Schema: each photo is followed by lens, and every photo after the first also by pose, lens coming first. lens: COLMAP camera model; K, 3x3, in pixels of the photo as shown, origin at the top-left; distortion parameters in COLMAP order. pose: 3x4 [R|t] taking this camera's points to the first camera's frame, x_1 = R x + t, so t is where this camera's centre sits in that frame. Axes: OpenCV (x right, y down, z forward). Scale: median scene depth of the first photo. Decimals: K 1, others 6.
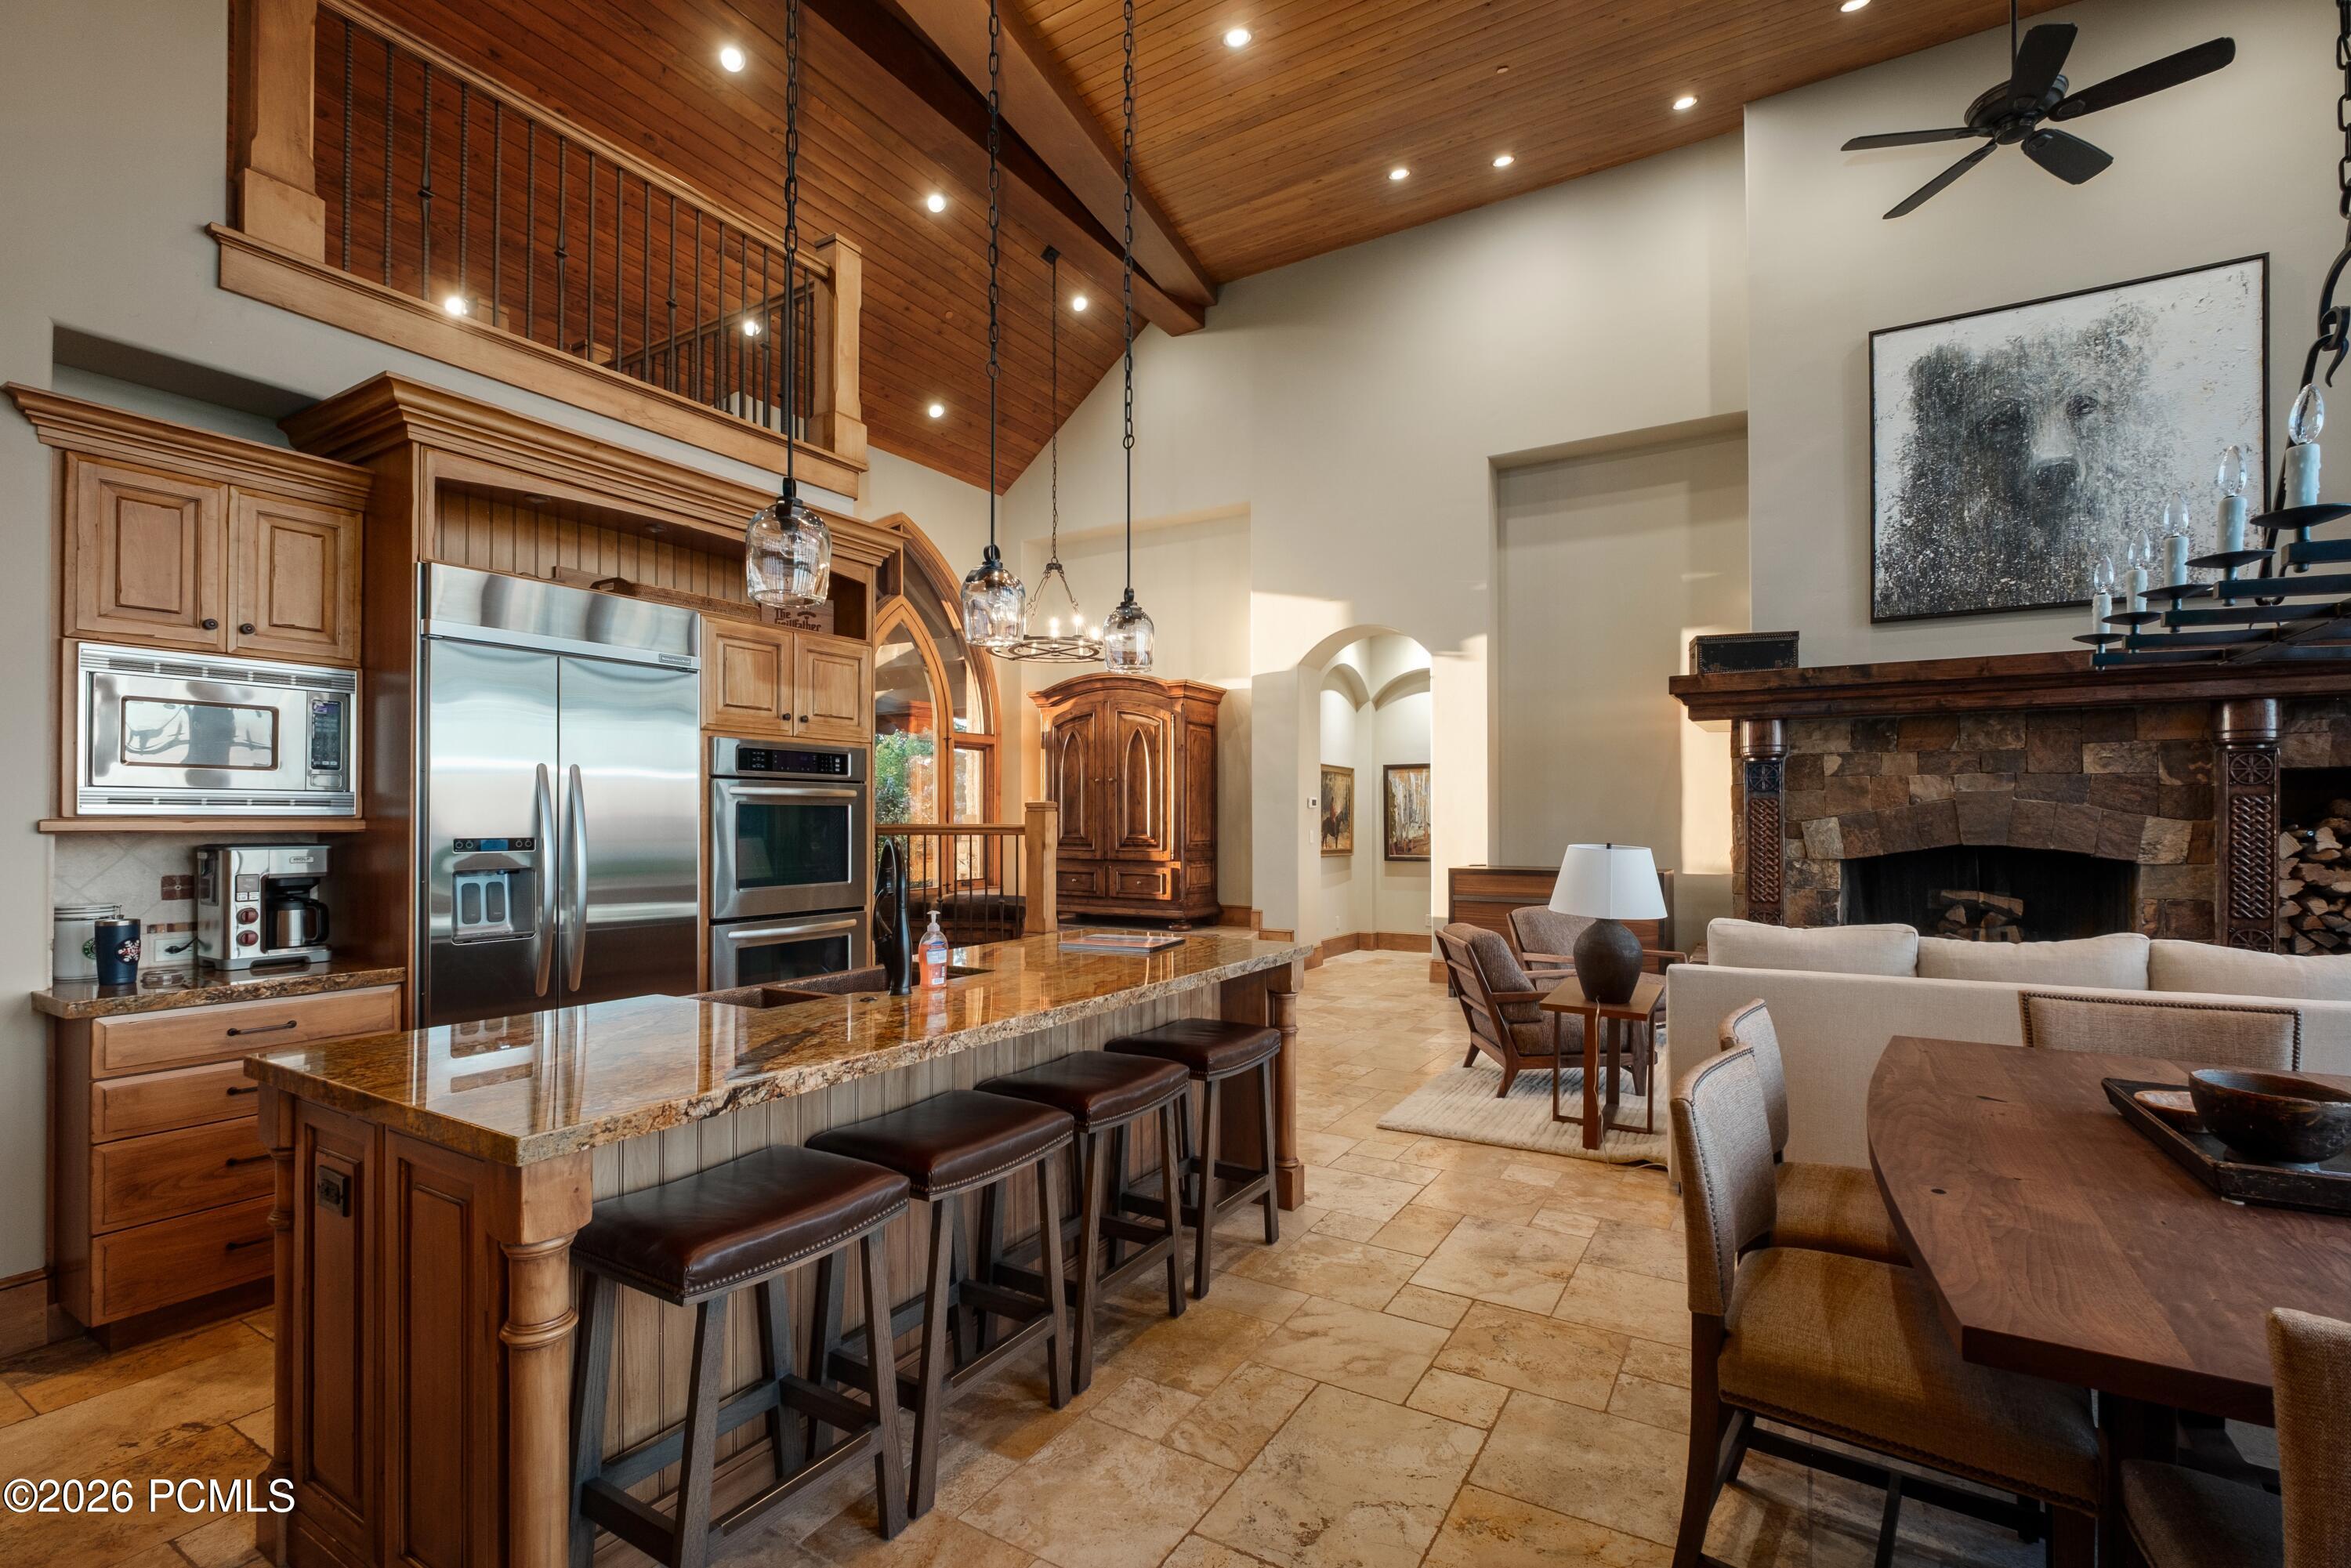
lens RADIAL K [[1026.5, 0, 1178.2], [0, 1026.5, 823.5], [0, 0, 1]] dist [-0.013187, -0.000076]
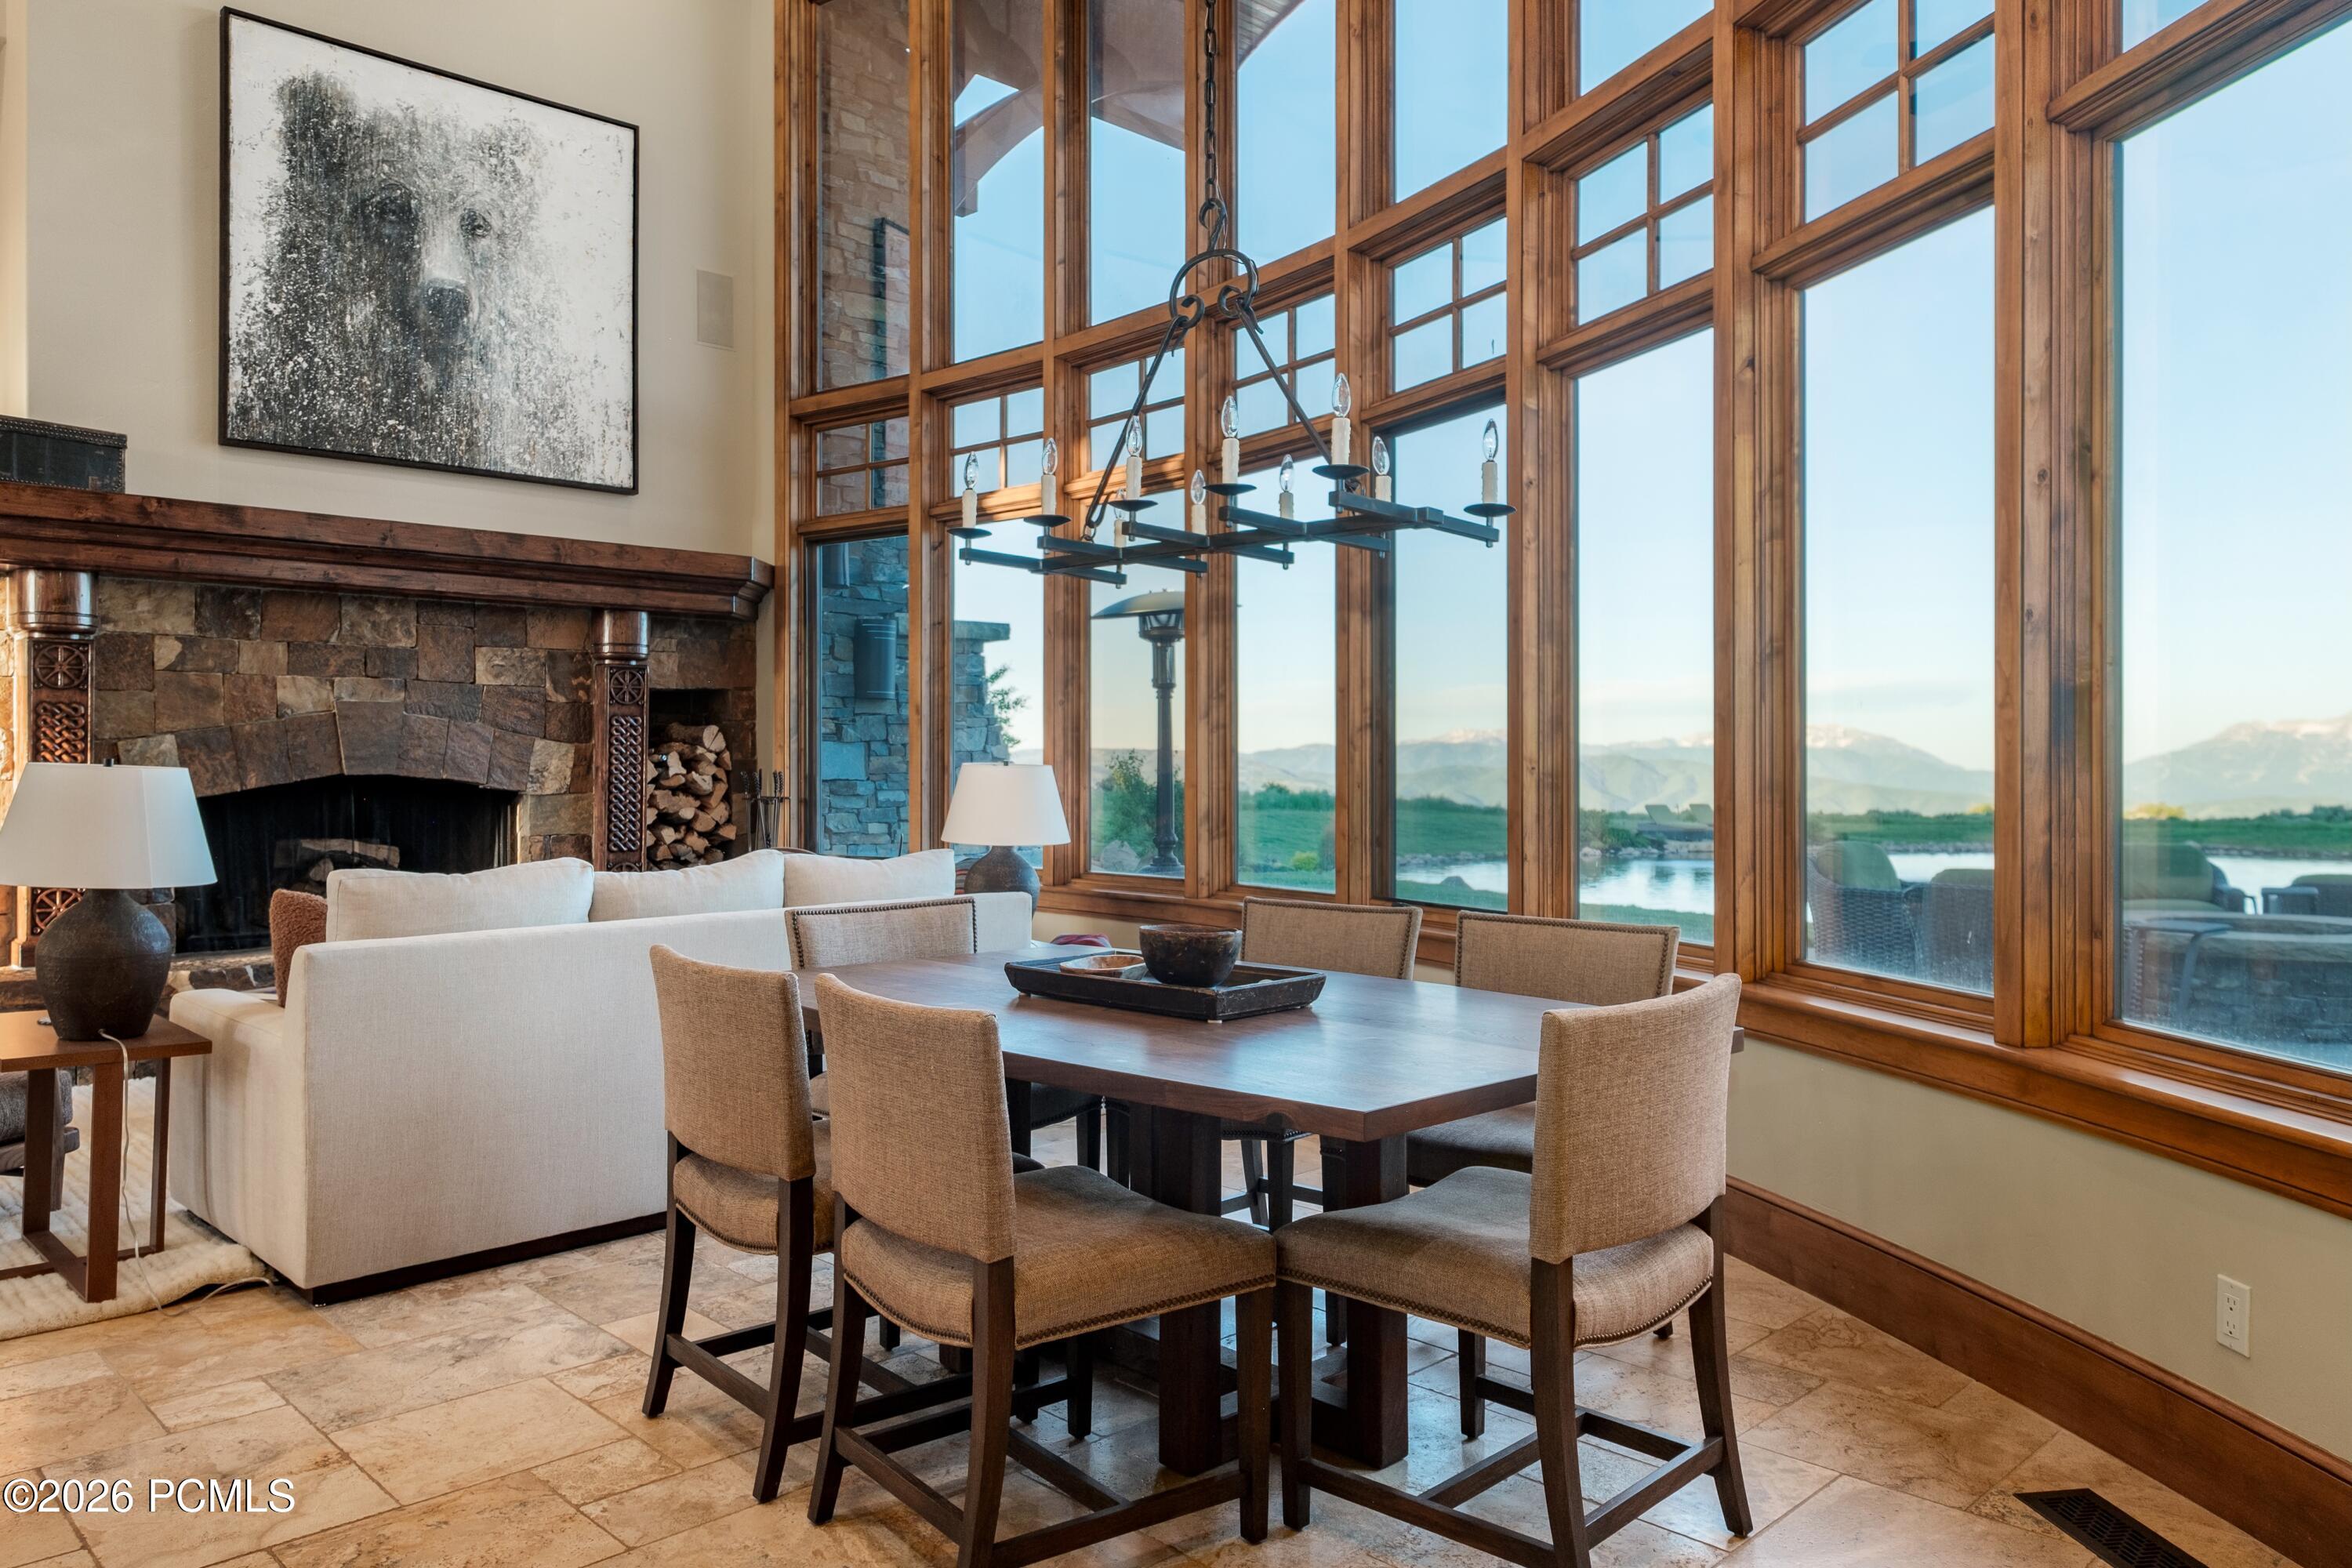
lens RADIAL K [[1625.7, 0, 1176.0], [0, 1625.7, 784.0], [0, 0, 1]] dist [-0.001705, -0.001554]
pose [[0.244409, -0.009911, 0.969622, -0.217686], [0.001924, 0.999951, 0.009736, 0.018211], [-0.969670, -0.000514, 0.244416, 0.144590]]
